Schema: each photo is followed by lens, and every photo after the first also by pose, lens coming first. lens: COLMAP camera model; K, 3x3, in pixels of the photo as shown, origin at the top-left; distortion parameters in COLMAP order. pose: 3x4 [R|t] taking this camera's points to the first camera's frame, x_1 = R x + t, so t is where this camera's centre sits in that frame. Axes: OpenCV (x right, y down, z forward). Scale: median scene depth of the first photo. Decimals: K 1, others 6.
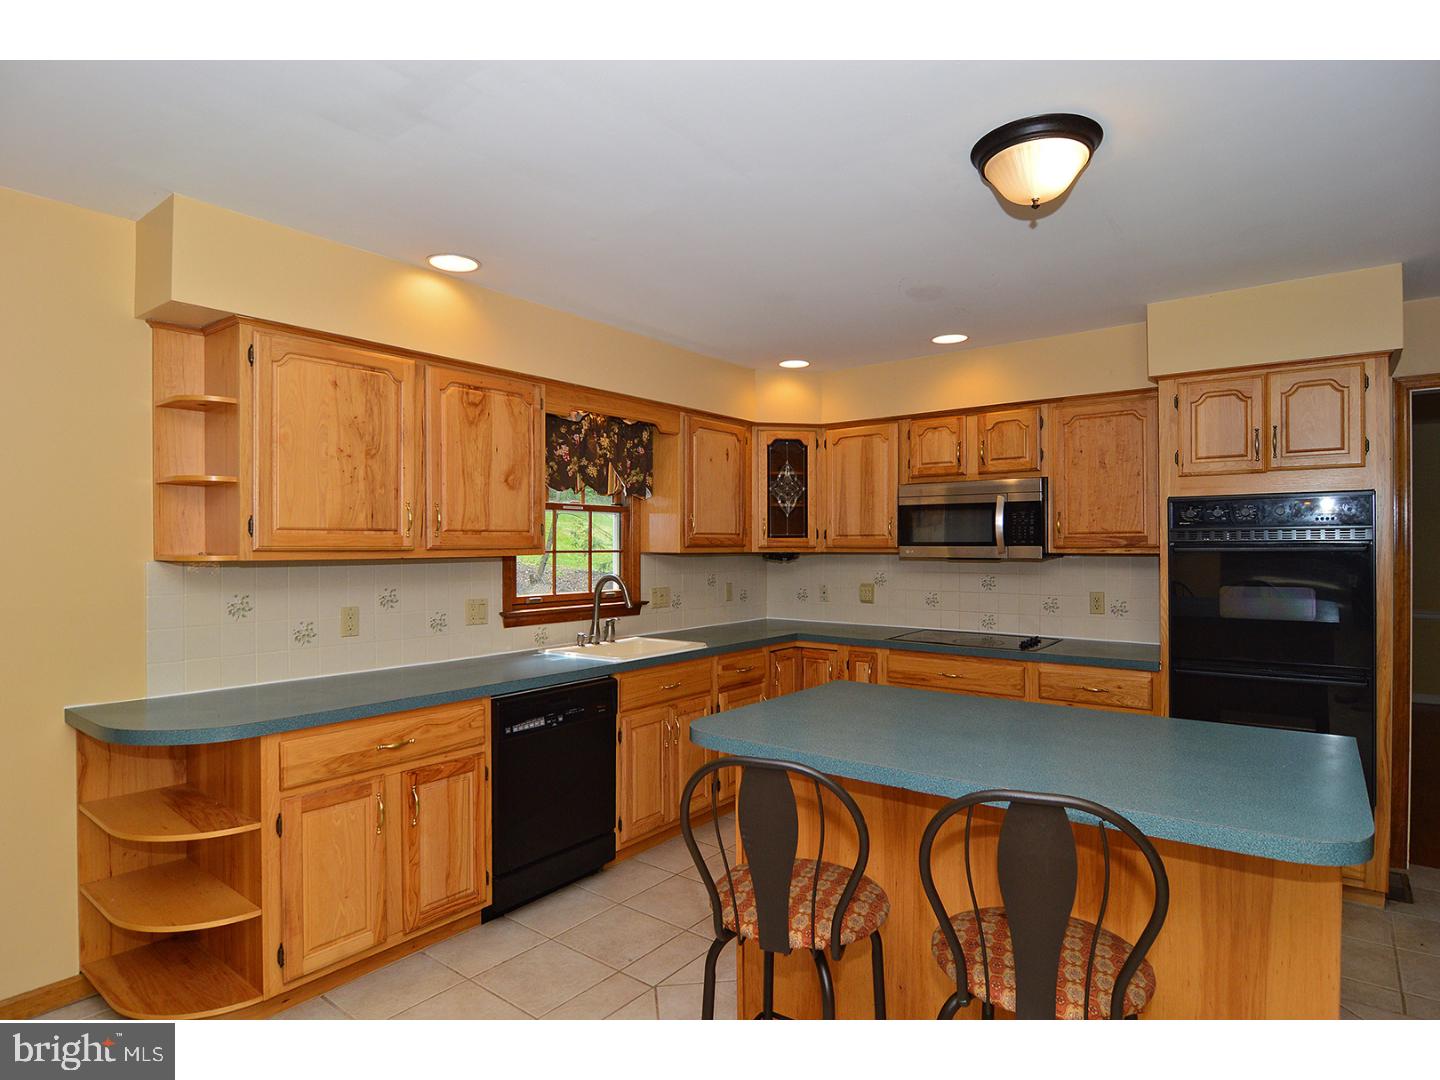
lens RADIAL K [[790.5, 0, 693.6], [0, 790.5, 539.6], [0, 0, 1]] dist [-0.015417, 0.000199]
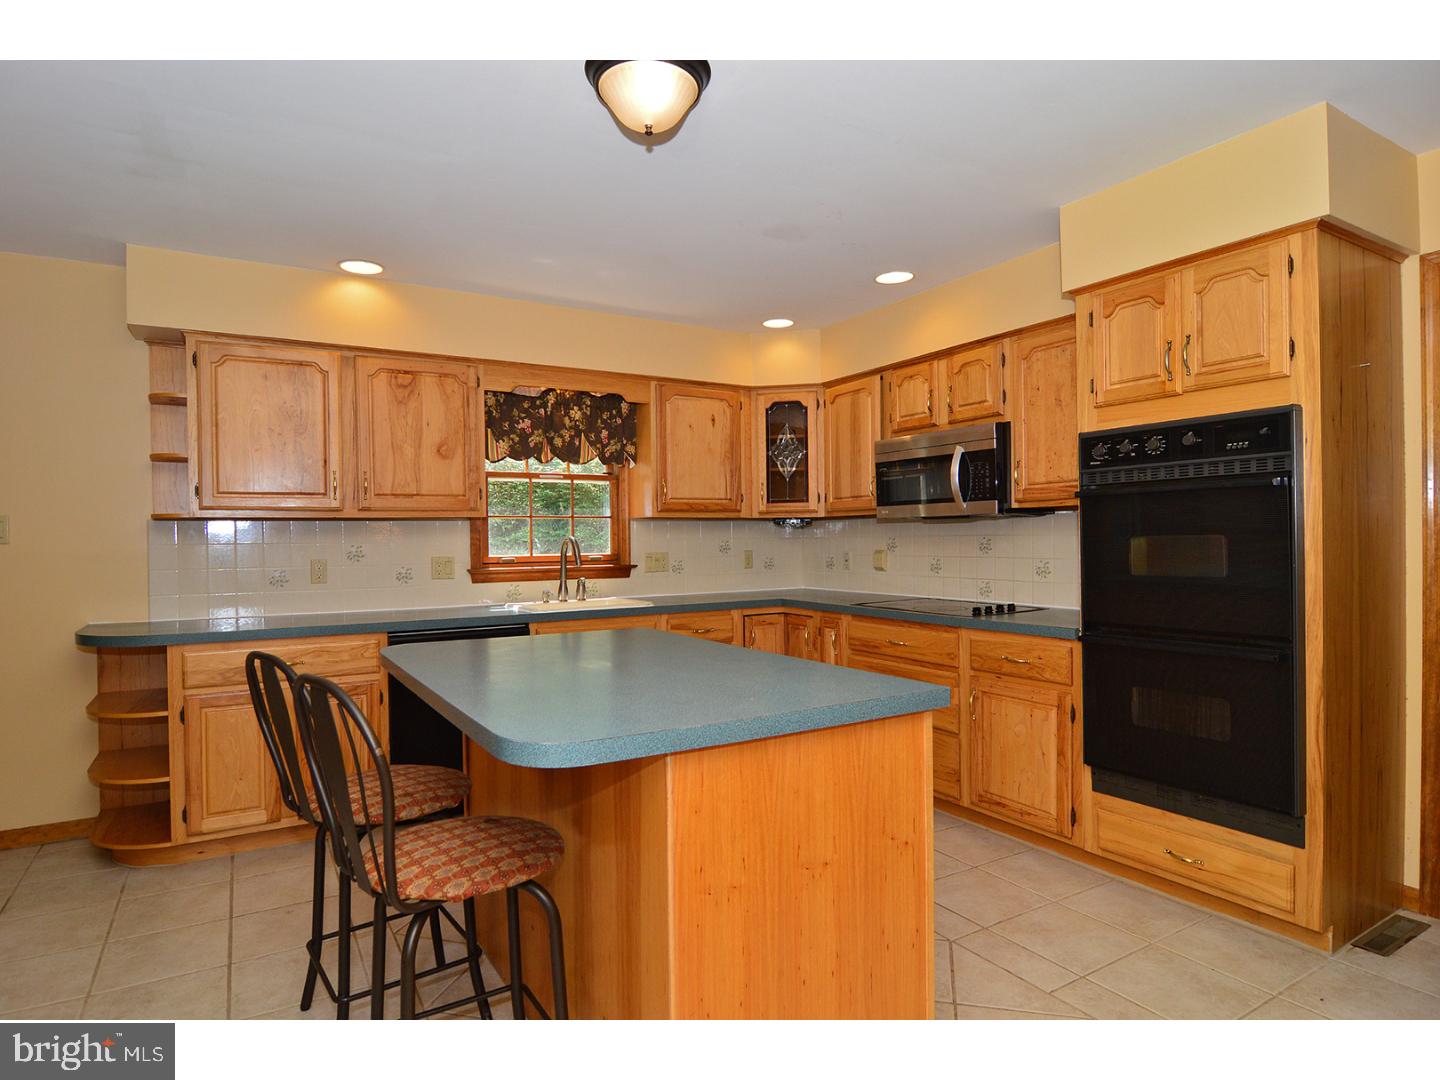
lens RADIAL K [[790.5, 0, 690.1], [0, 790.5, 545.7], [0, 0, 1]] dist [-0.015417, 0.000199]
pose [[0.932255, -0.004743, -0.361772, 0.434357], [0.011985, 0.999770, 0.017776, 0.038951], [0.361605, -0.020908, 0.932097, 0.051779]]
